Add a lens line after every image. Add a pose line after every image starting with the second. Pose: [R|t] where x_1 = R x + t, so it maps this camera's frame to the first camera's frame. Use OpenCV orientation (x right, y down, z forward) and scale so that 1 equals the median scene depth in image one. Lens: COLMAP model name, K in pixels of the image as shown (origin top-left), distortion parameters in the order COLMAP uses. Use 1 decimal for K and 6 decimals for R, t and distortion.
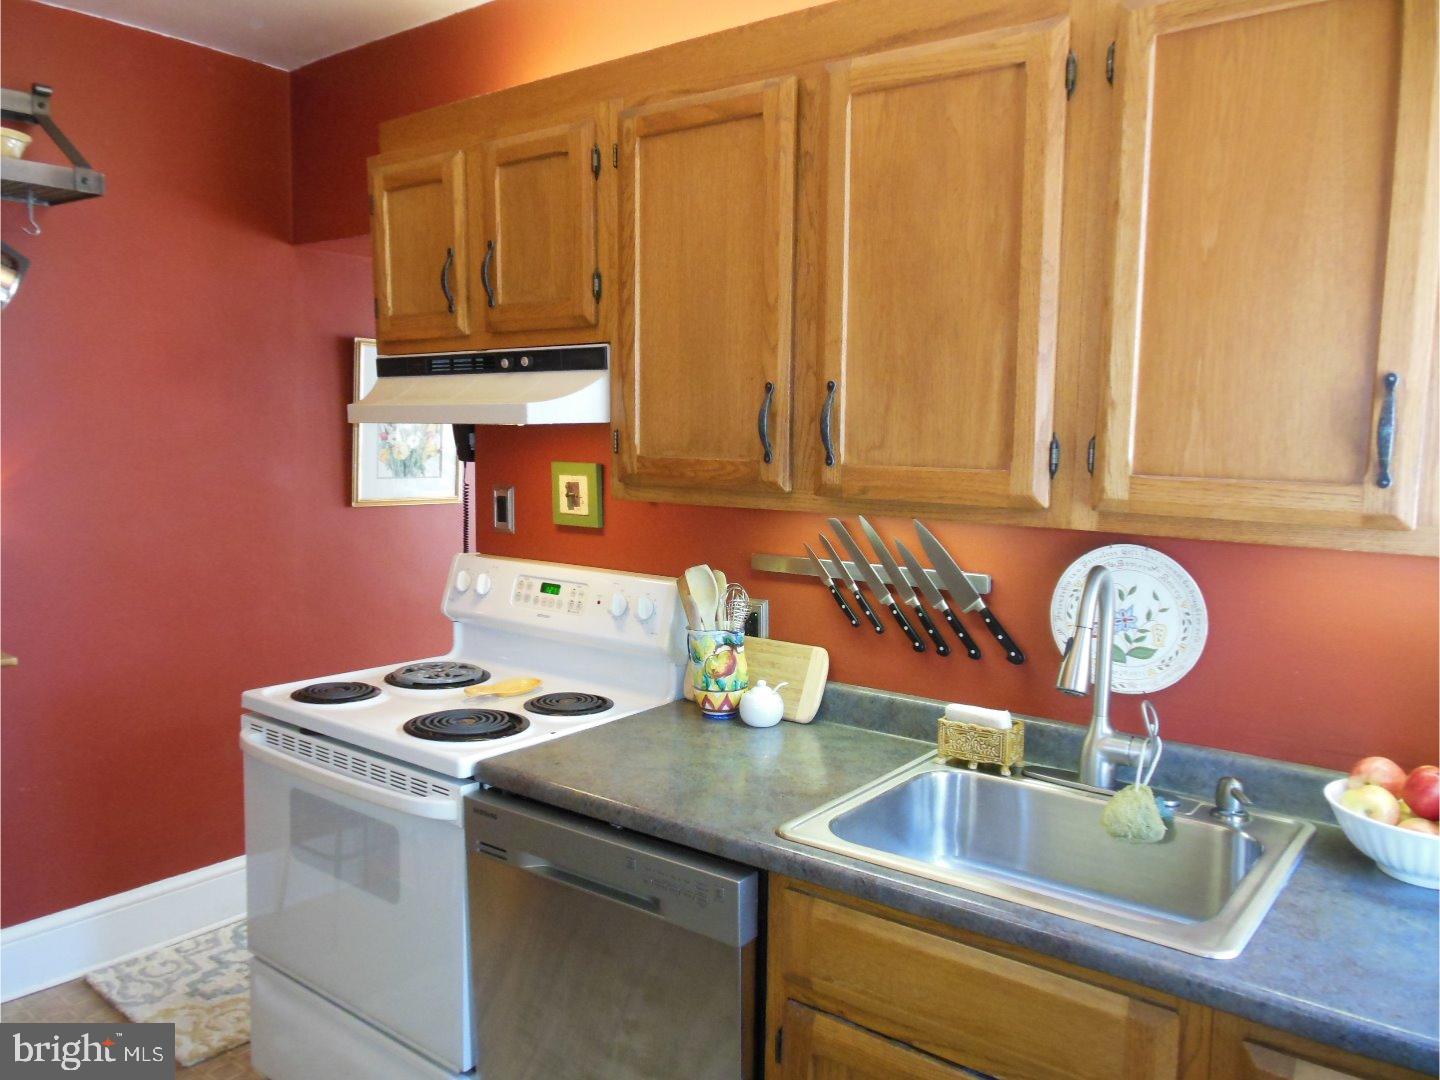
lens RADIAL K [[1091.9, 0, 713.7], [0, 1091.9, 535.6], [0, 0, 1]] dist [-0.066027, 0.093898]
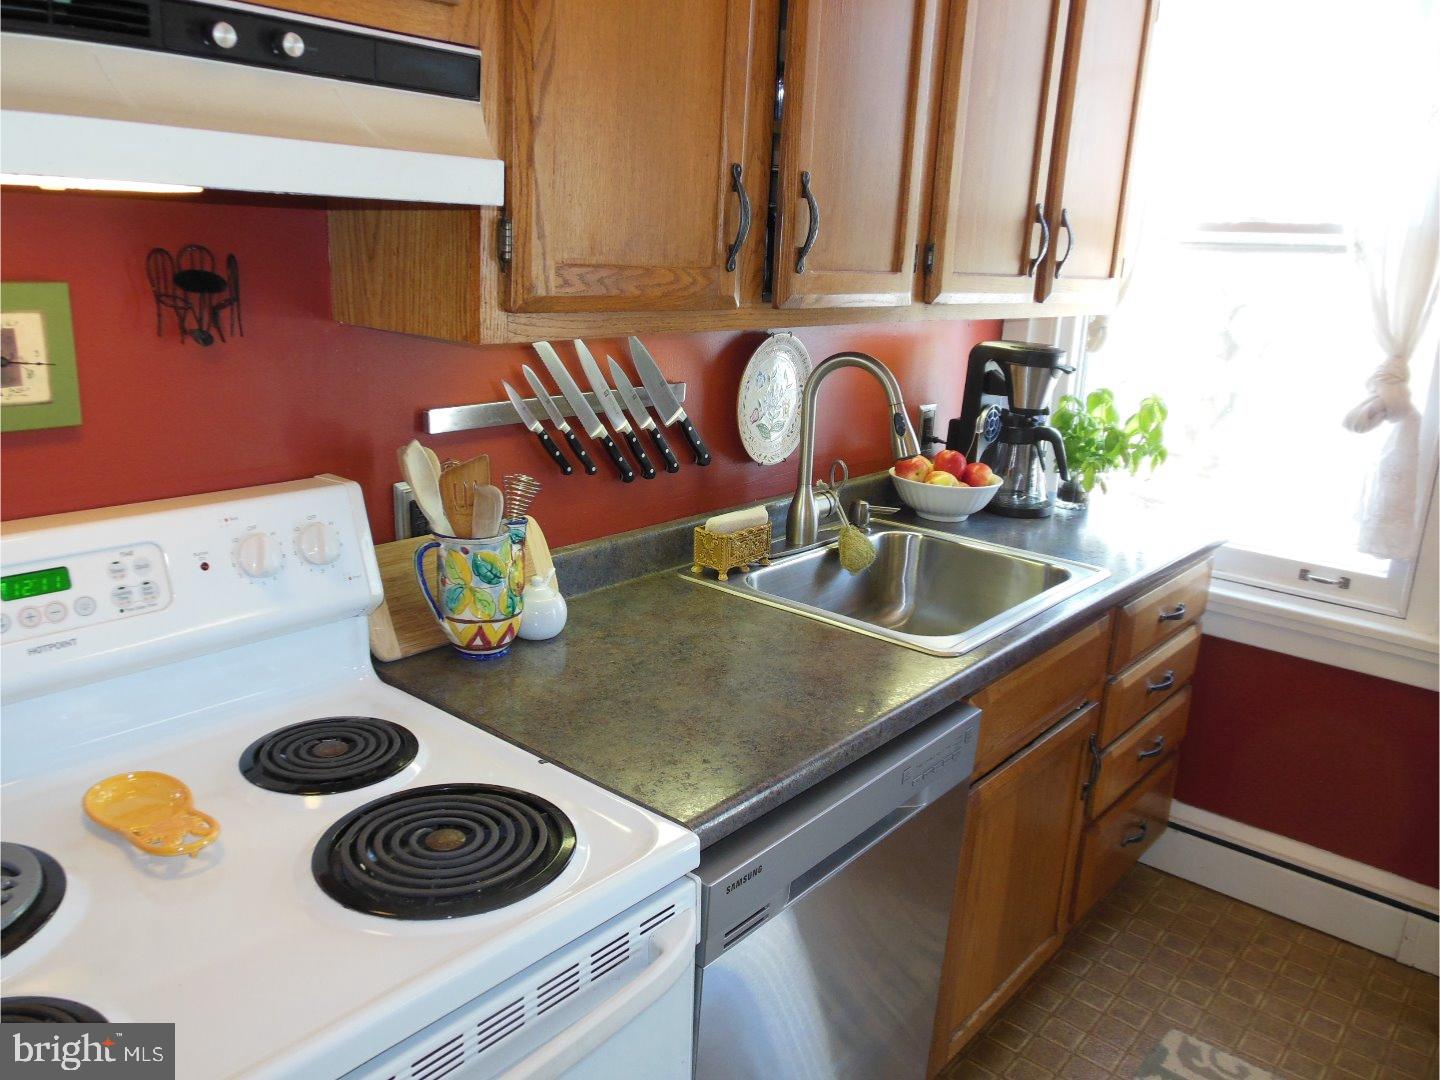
lens RADIAL K [[1091.9, 0, 713.5], [0, 1091.9, 547.8], [0, 0, 1]] dist [-0.066027, 0.093898]
pose [[0.029701, -0.266190, 0.963463, -0.673947], [0.067482, 0.962223, 0.263767, -0.073114], [-0.997278, 0.057182, 0.046543, 0.870975]]
